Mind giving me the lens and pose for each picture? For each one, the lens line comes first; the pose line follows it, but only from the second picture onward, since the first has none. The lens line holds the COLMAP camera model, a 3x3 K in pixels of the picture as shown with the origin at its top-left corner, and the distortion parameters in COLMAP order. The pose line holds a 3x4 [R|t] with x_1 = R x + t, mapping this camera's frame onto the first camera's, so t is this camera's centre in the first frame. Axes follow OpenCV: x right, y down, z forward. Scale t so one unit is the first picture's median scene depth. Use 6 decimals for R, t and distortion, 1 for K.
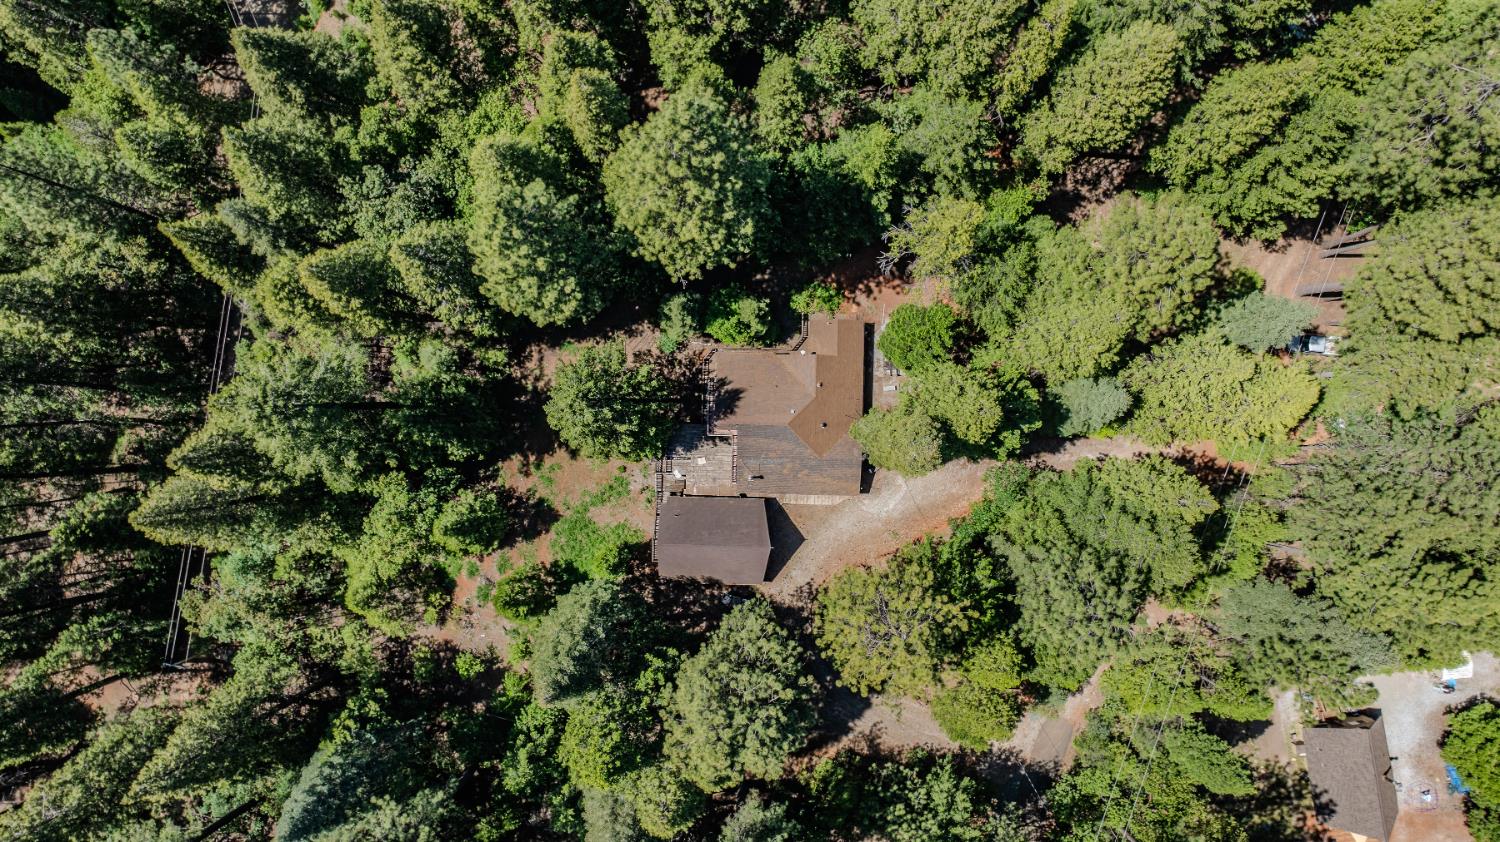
lens RADIAL K [[1048.6, 0, 753.7], [0, 1048.6, 420.8], [0, 0, 1]] dist [-0.025987, 0.008385]
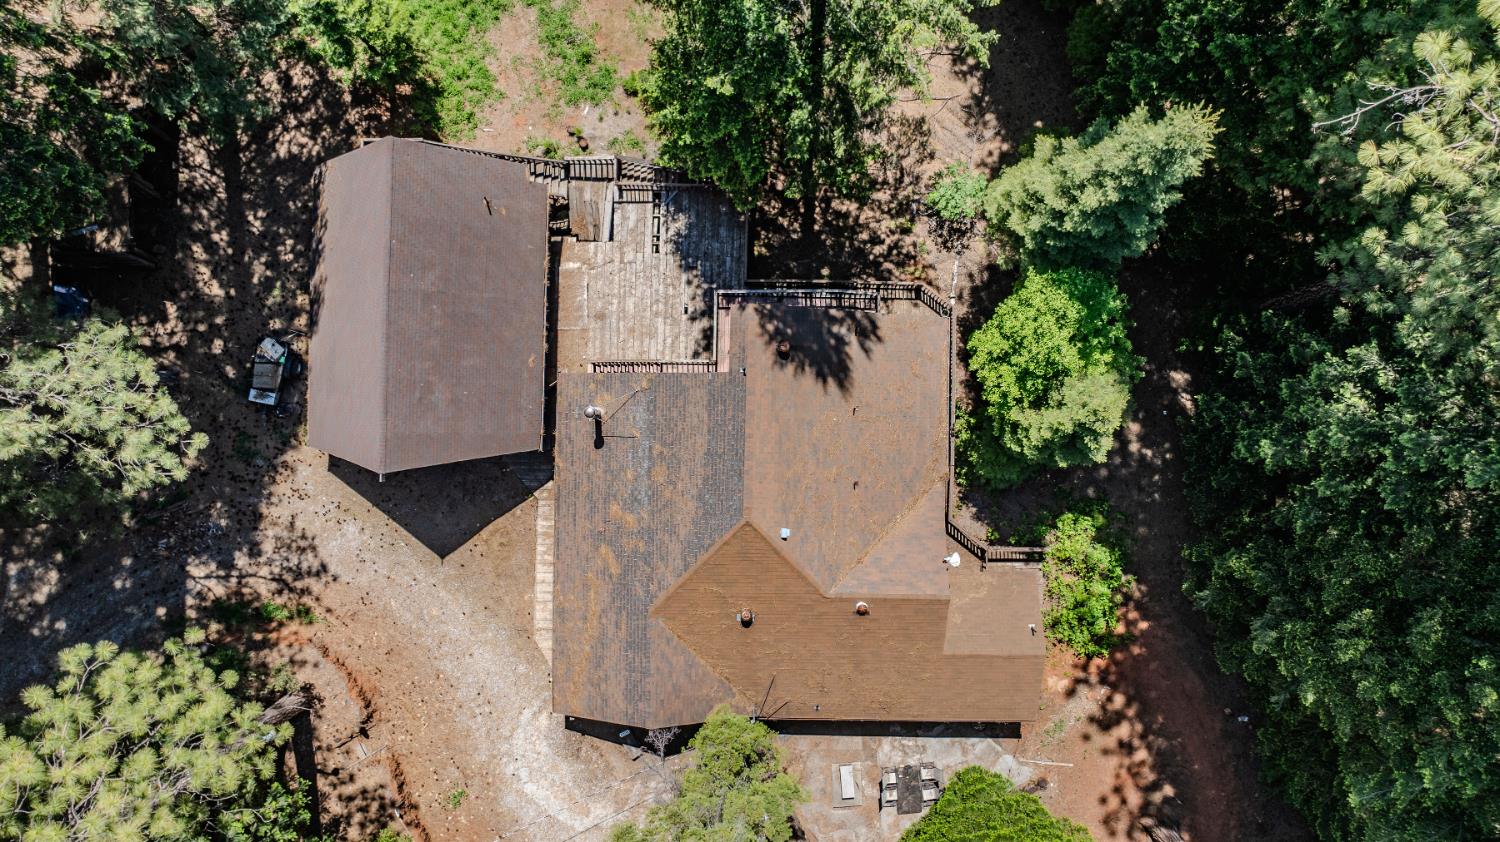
lens RADIAL K [[1048.6, 0, 752.1], [0, 1048.6, 417.7], [0, 0, 1]] dist [-0.025987, 0.008385]
pose [[0.008785, 0.999927, 0.008298, -0.003551], [-0.999841, 0.008655, 0.015585, -0.003485], [0.015512, -0.008433, 0.999844, 0.626621]]
